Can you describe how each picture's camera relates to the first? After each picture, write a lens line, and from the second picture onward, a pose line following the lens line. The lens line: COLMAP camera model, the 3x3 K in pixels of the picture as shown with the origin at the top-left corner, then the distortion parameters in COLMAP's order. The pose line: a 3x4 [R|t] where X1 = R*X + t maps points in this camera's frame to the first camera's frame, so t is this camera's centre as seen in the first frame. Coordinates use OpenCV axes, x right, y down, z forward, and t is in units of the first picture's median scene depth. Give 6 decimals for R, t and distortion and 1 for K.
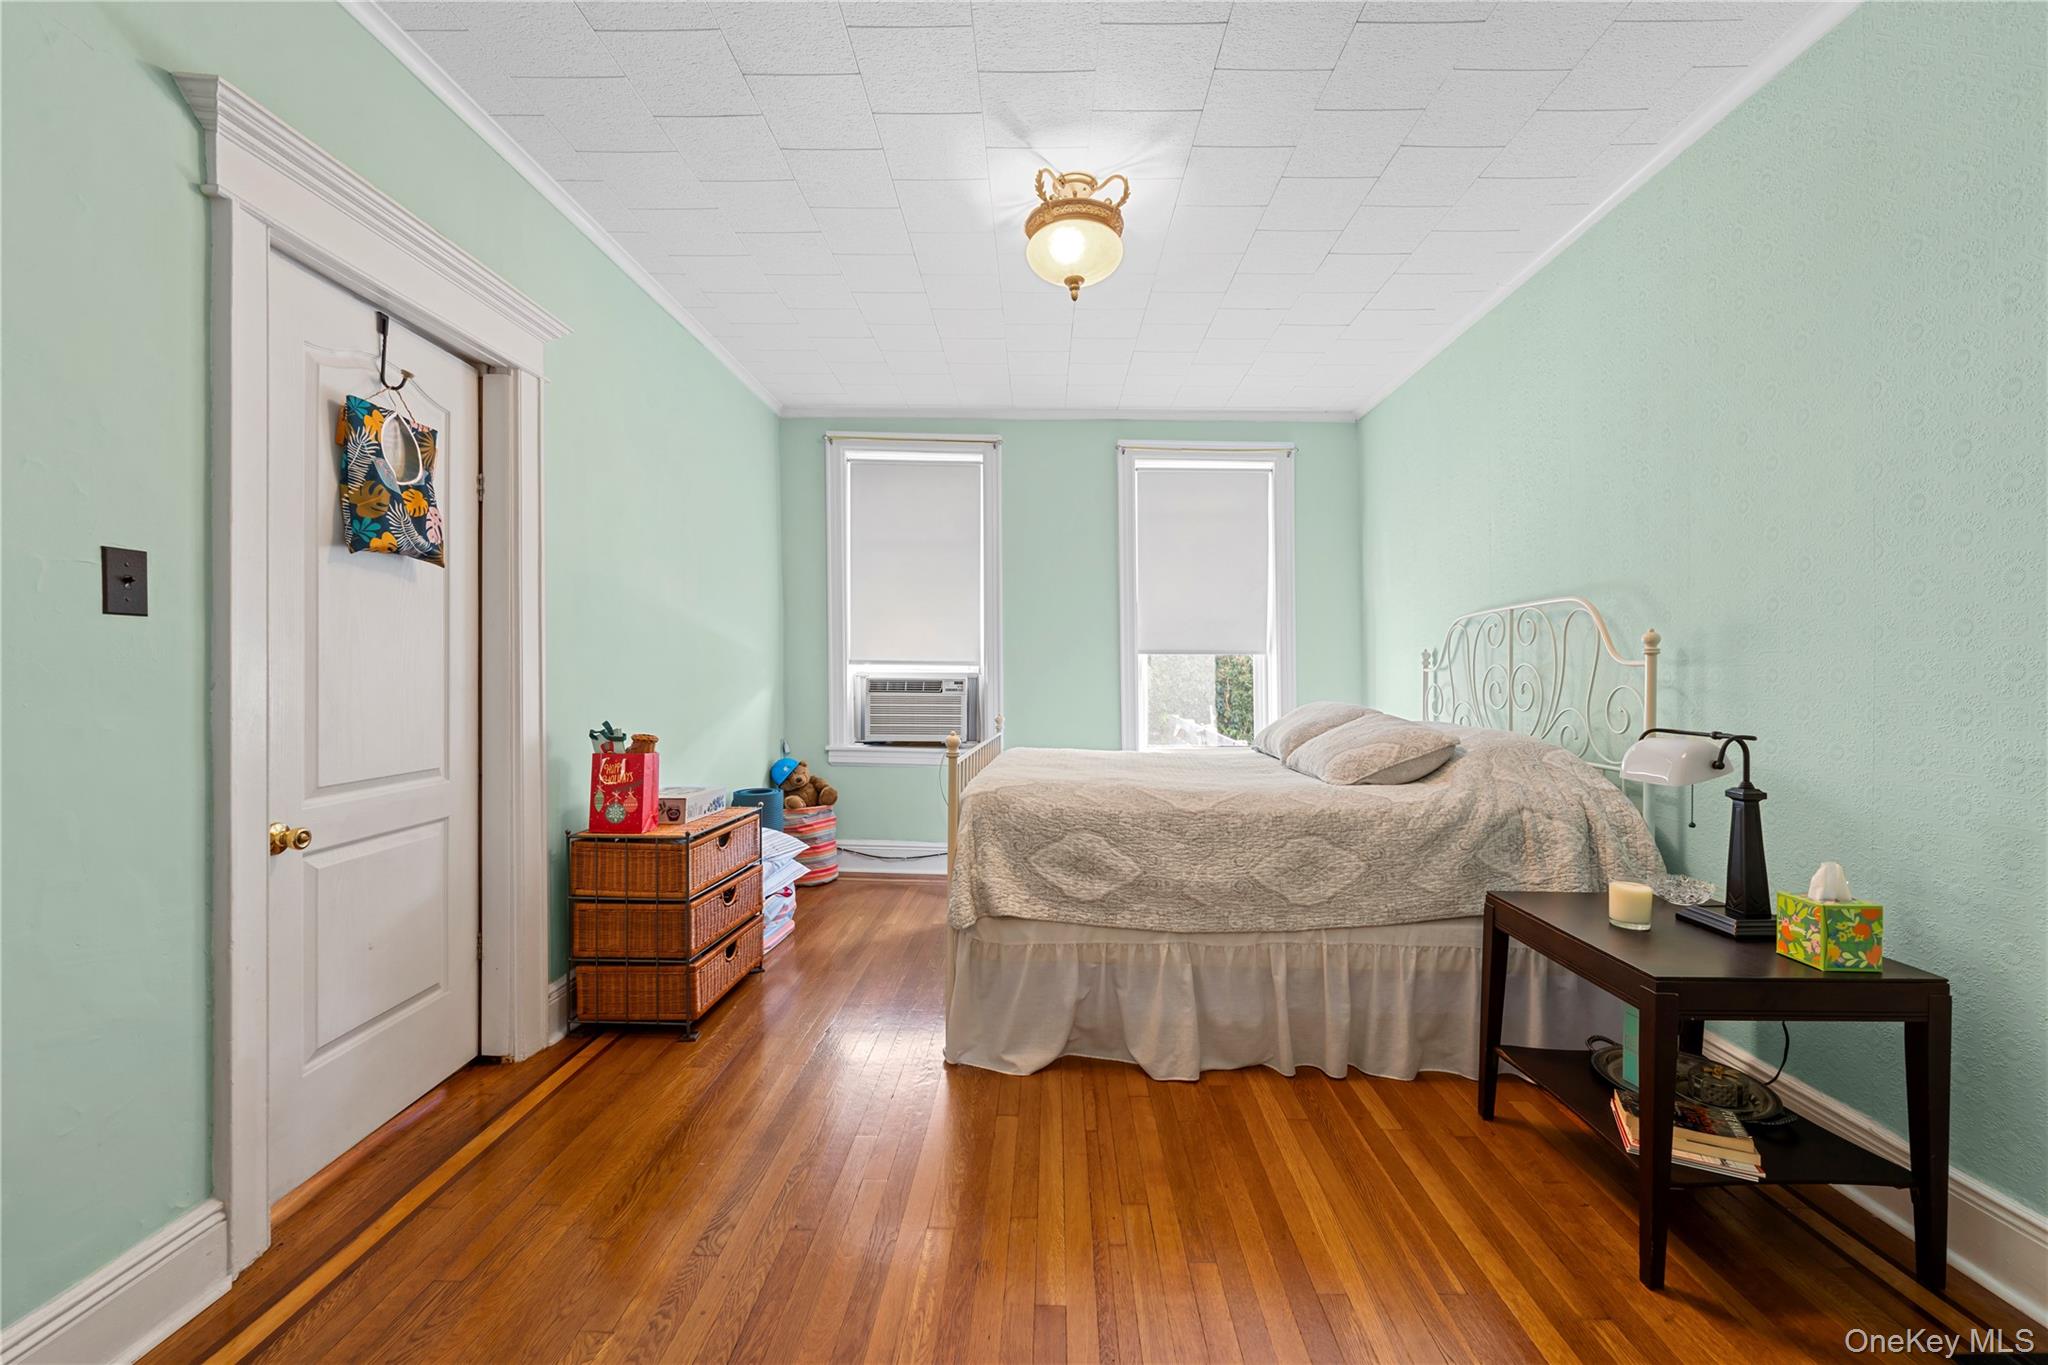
lens RADIAL K [[826.3, 0, 1041.1], [0, 826.3, 682.3], [0, 0, 1]] dist [0.001661, -0.000718]
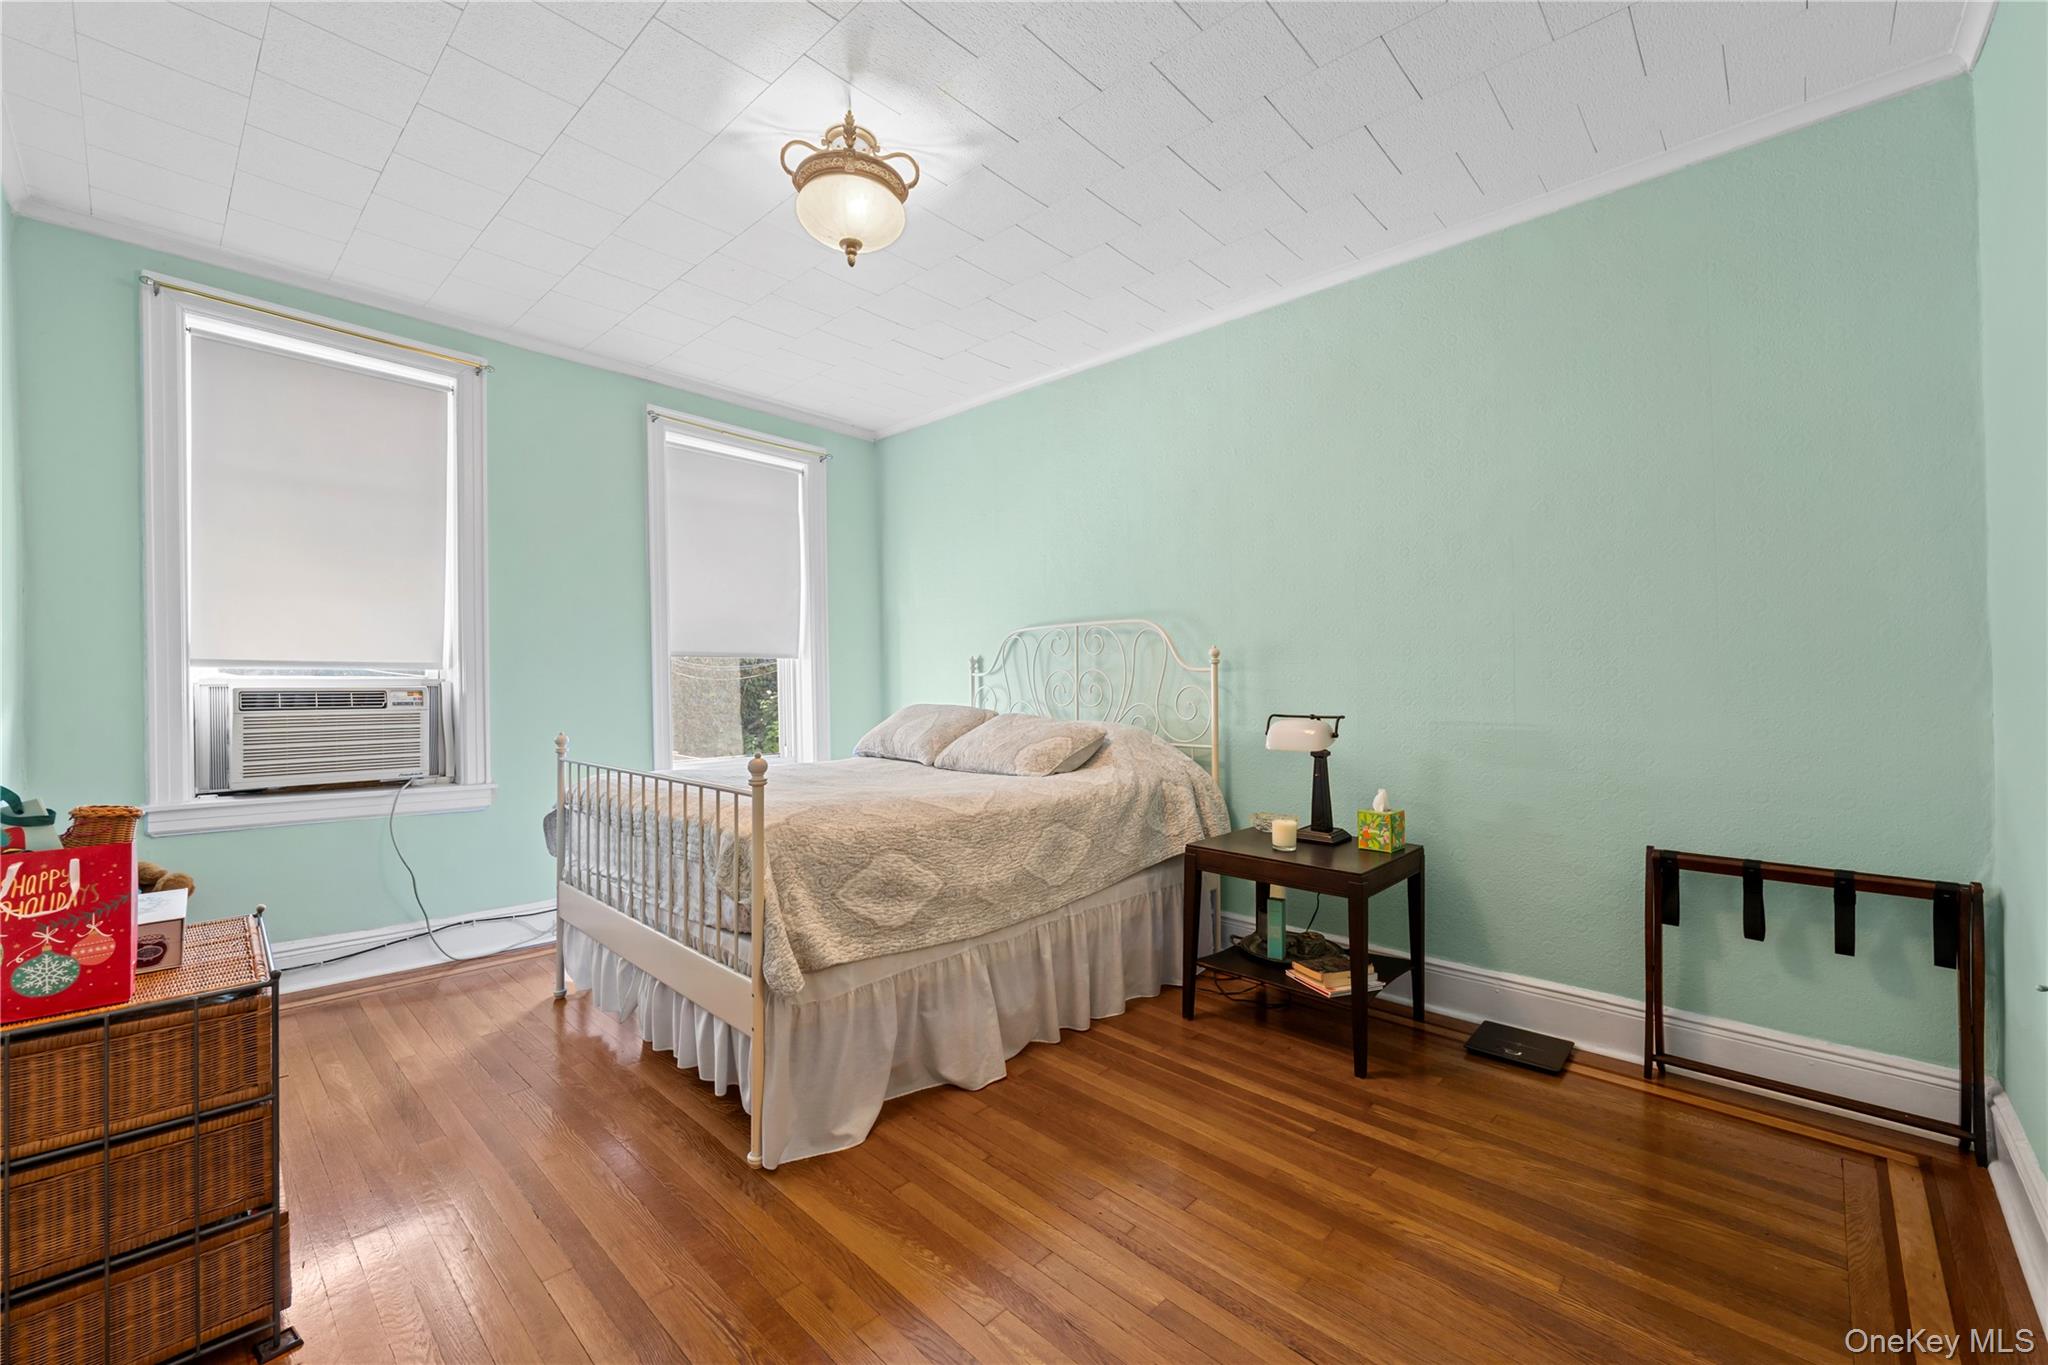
lens RADIAL K [[826.3, 0, 1038.3], [0, 826.3, 675.4], [0, 0, 1]] dist [0.001661, -0.000718]
pose [[0.670278, -0.002421, 0.742106, -0.516868], [0.011882, 0.999901, -0.007470, -0.006207], [-0.742015, 0.013825, 0.670240, 0.261469]]
